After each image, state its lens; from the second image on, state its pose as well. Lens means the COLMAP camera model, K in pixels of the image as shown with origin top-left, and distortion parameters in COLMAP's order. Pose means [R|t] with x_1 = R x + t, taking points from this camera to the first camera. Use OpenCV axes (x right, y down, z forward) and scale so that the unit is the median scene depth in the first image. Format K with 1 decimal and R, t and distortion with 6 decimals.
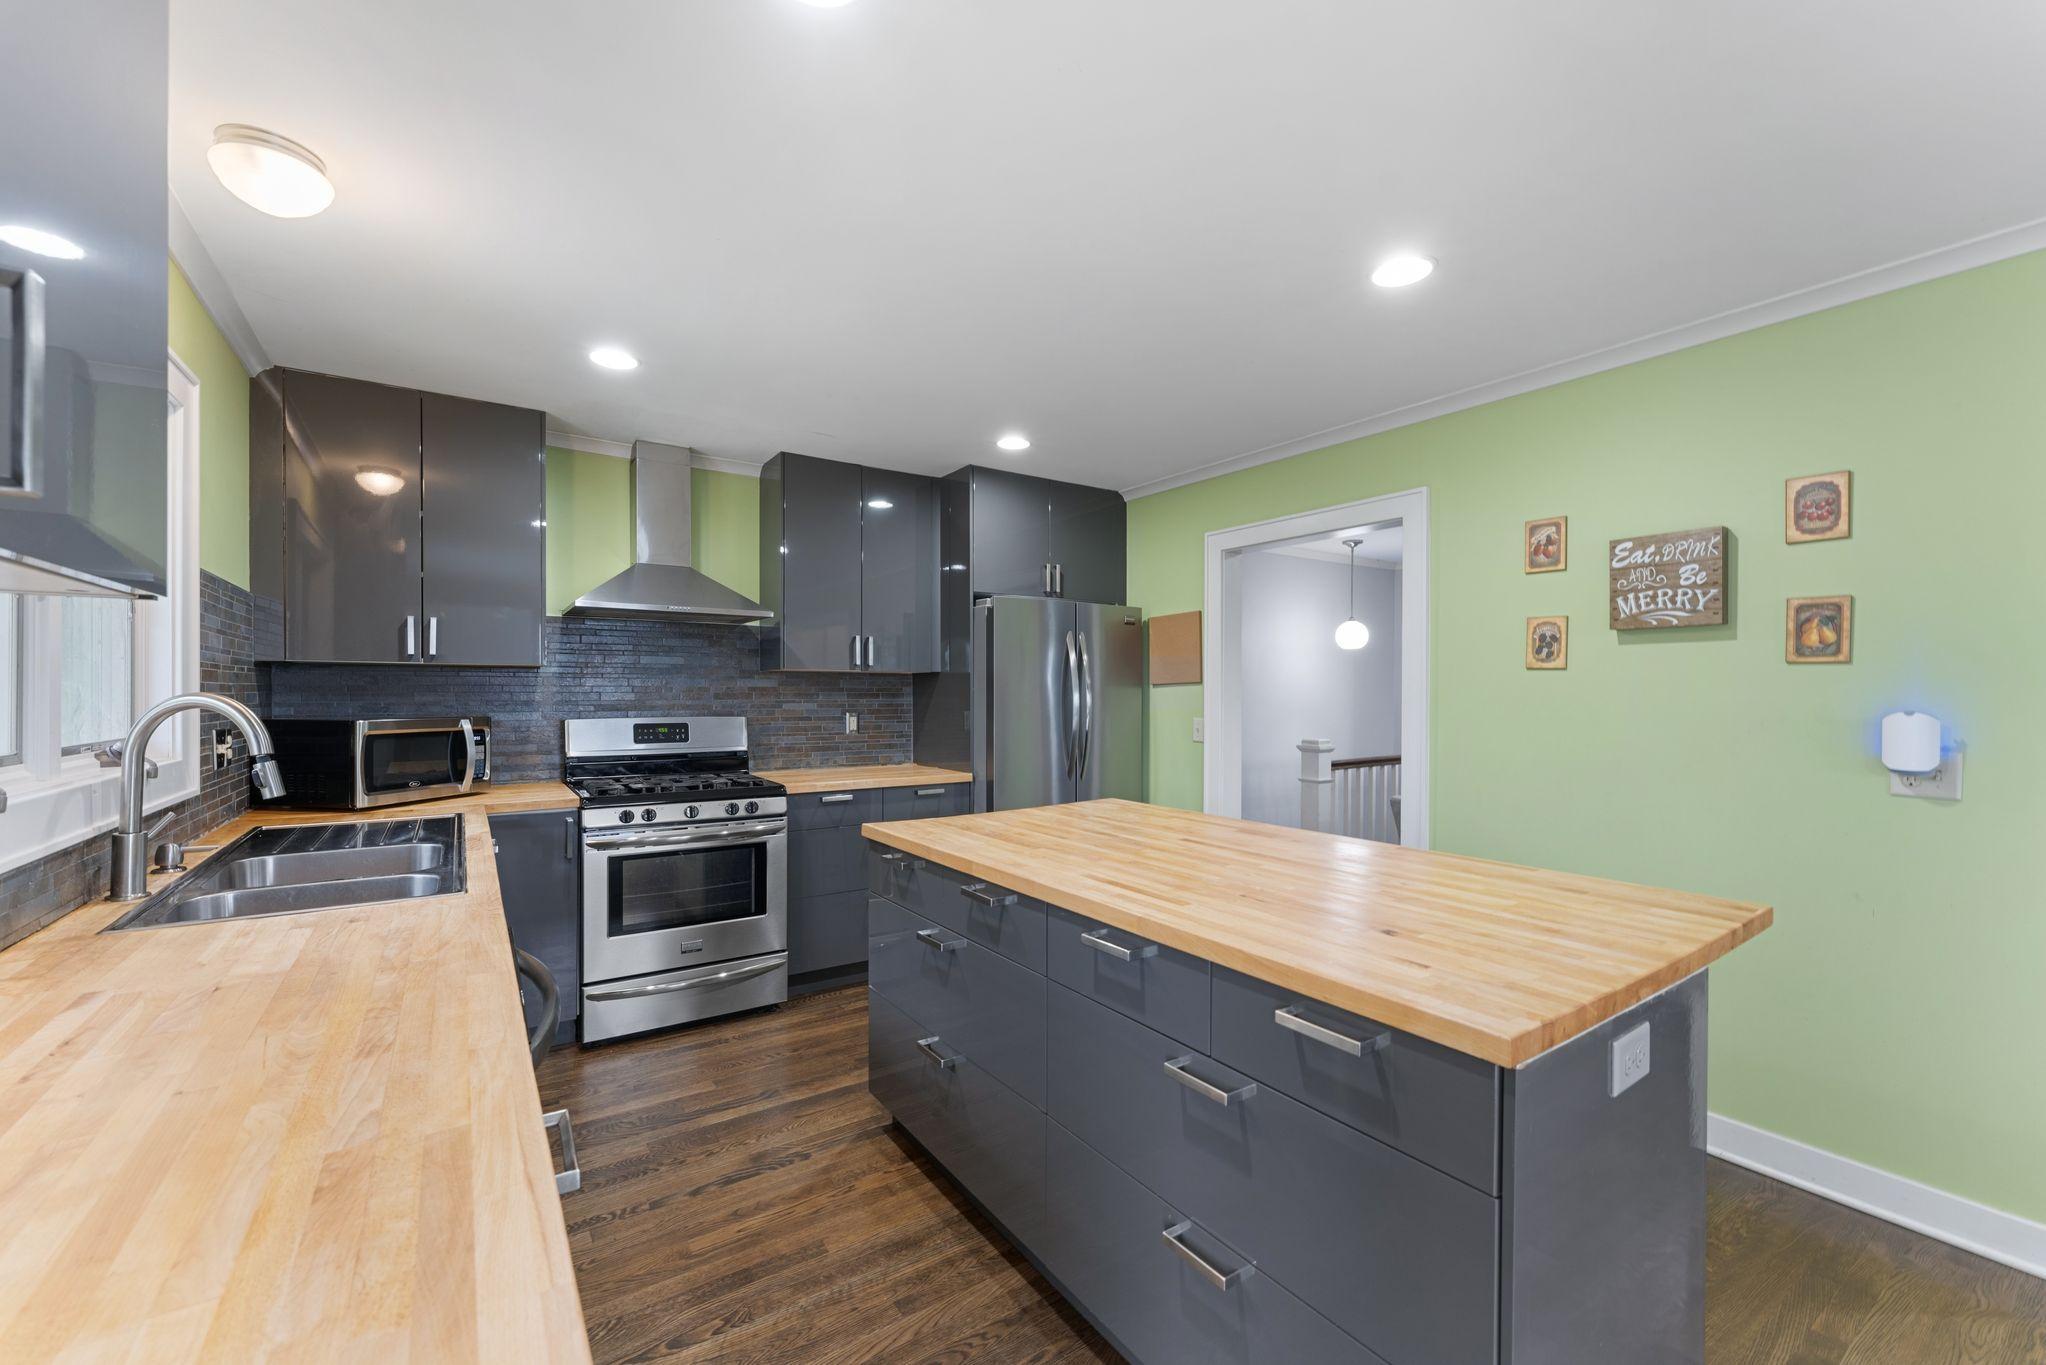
lens RADIAL K [[844.0, 0, 1025.6], [0, 844.0, 694.9], [0, 0, 1]] dist [0.002007, -0.000860]
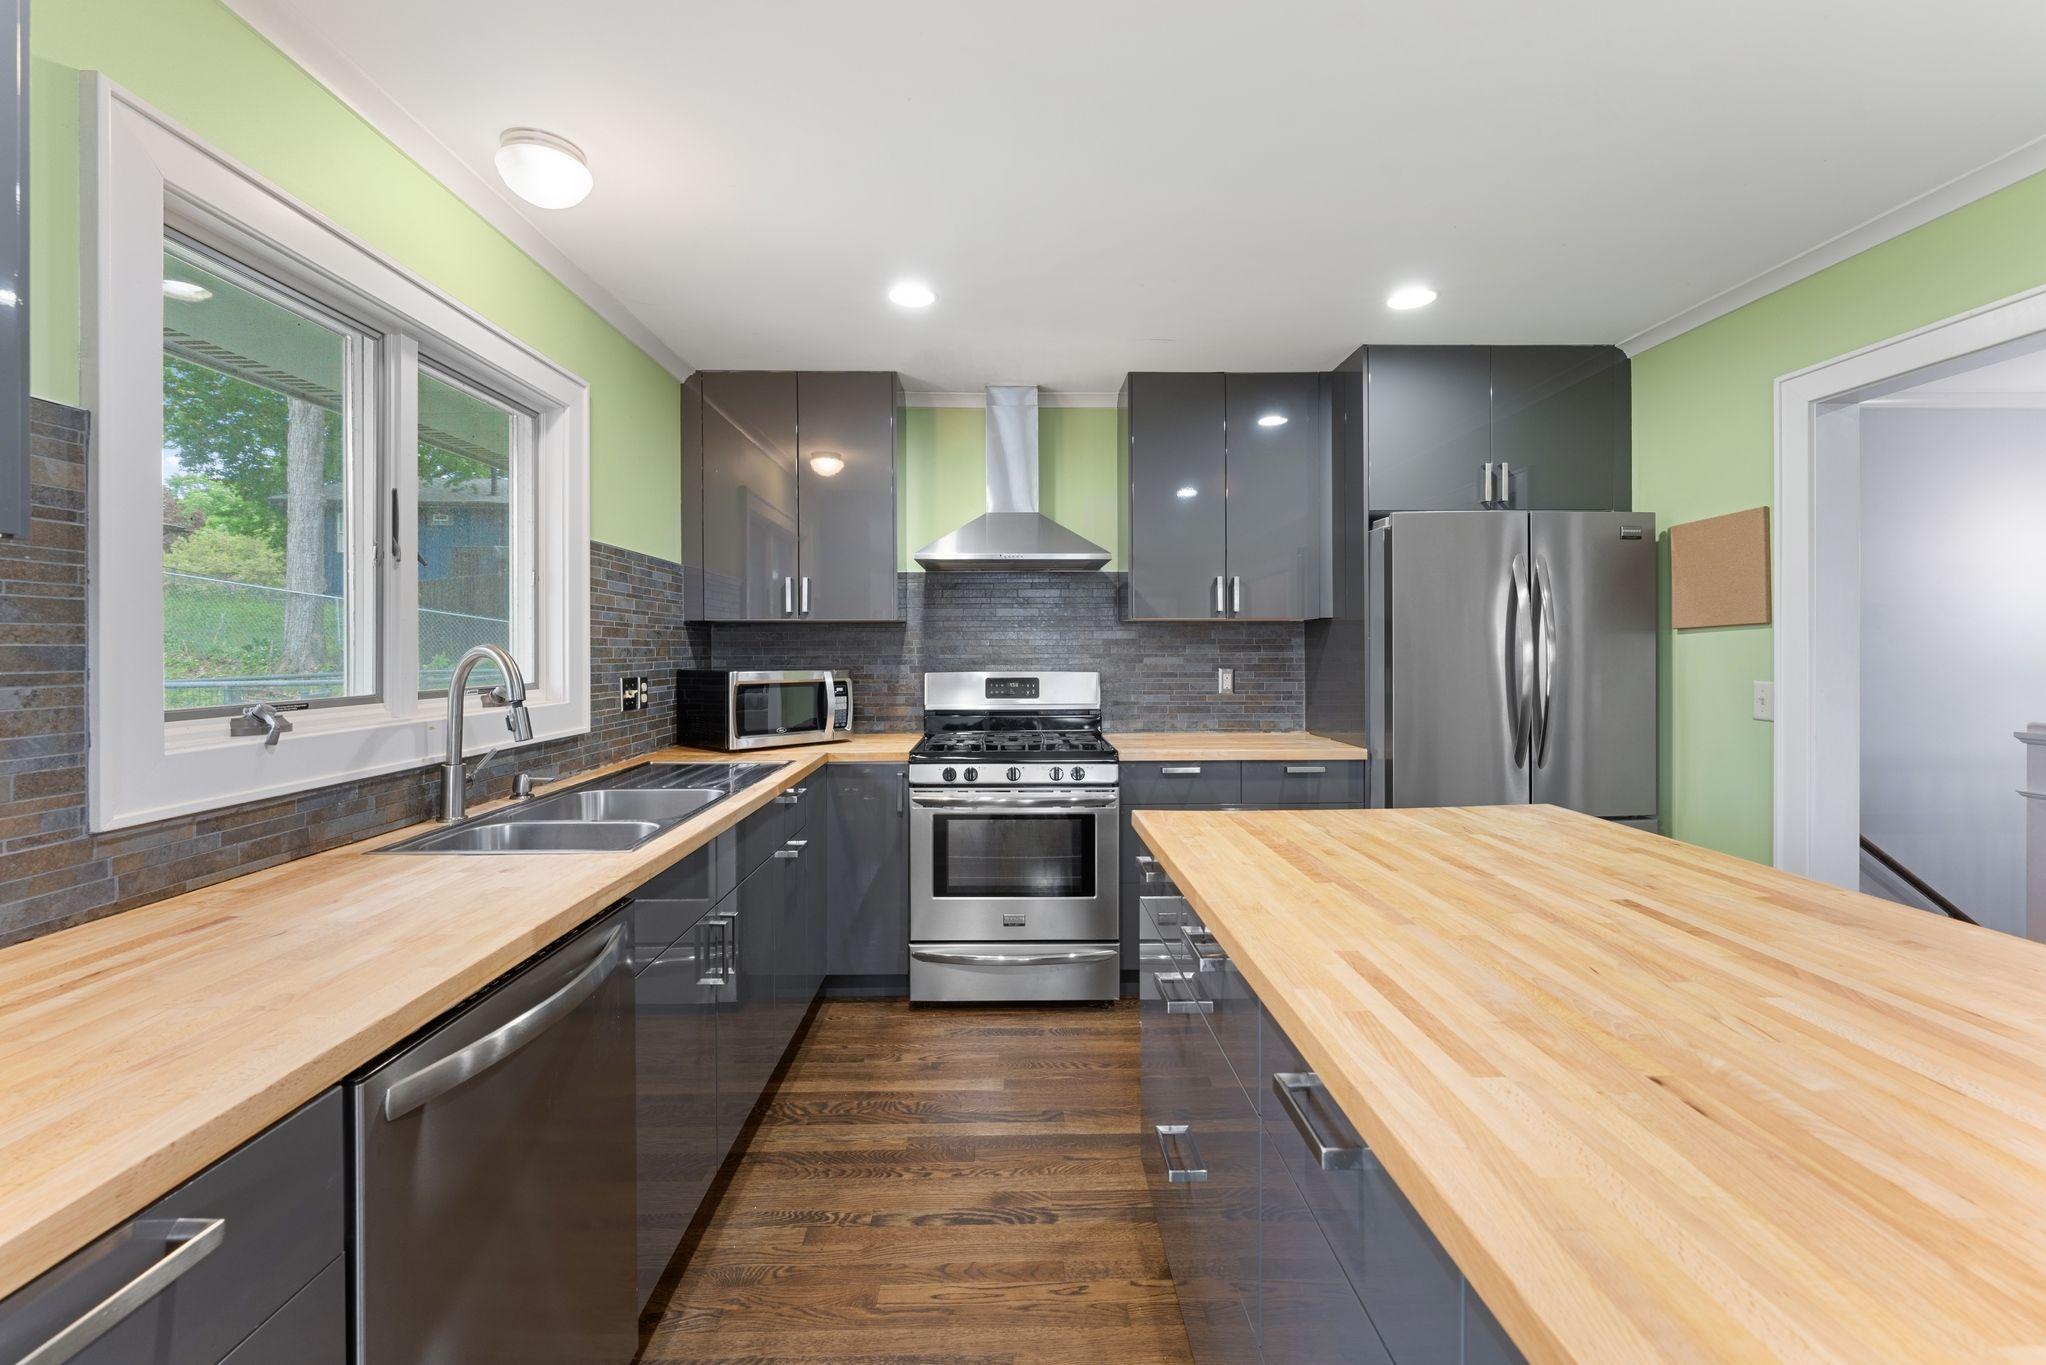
lens RADIAL K [[844.0, 0, 1009.3], [0, 844.0, 652.3], [0, 0, 1]] dist [0.002007, -0.000860]
pose [[0.830697, -0.004066, -0.556710, 0.118724], [0.004361, 0.999990, -0.000797, 0.006135], [0.556708, -0.001766, 0.830706, 0.236167]]
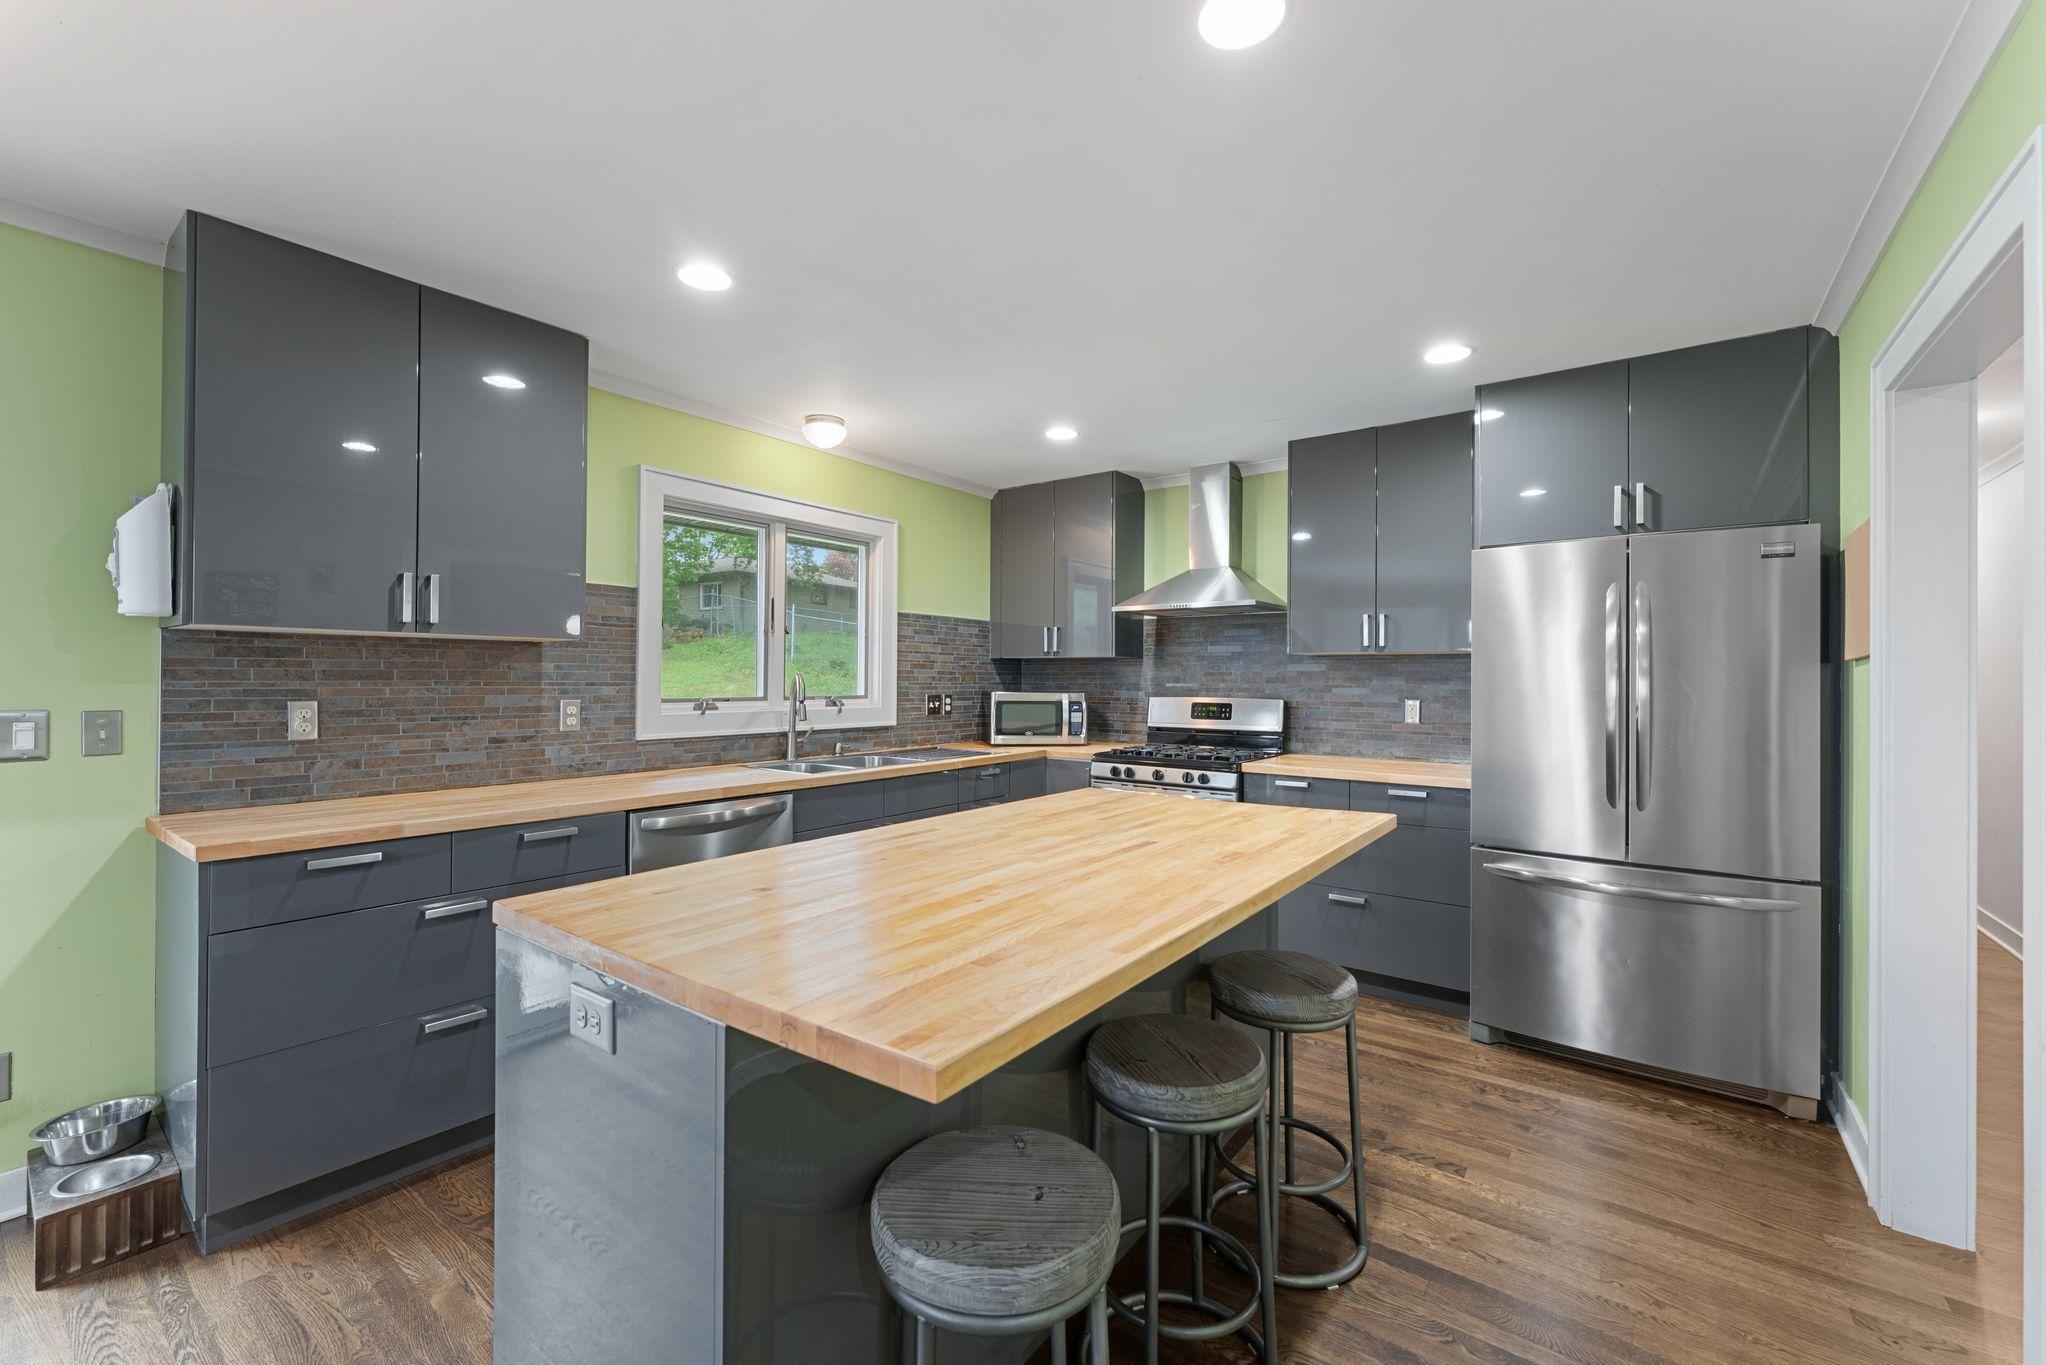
lens RADIAL K [[844.0, 0, 1010.6], [0, 844.0, 679.5], [0, 0, 1]] dist [0.002007, -0.000860]
pose [[0.305106, -0.001985, -0.952316, 0.705605], [-0.008713, 0.999950, -0.004876, 0.010755], [0.952279, 0.009786, 0.305073, 0.444216]]
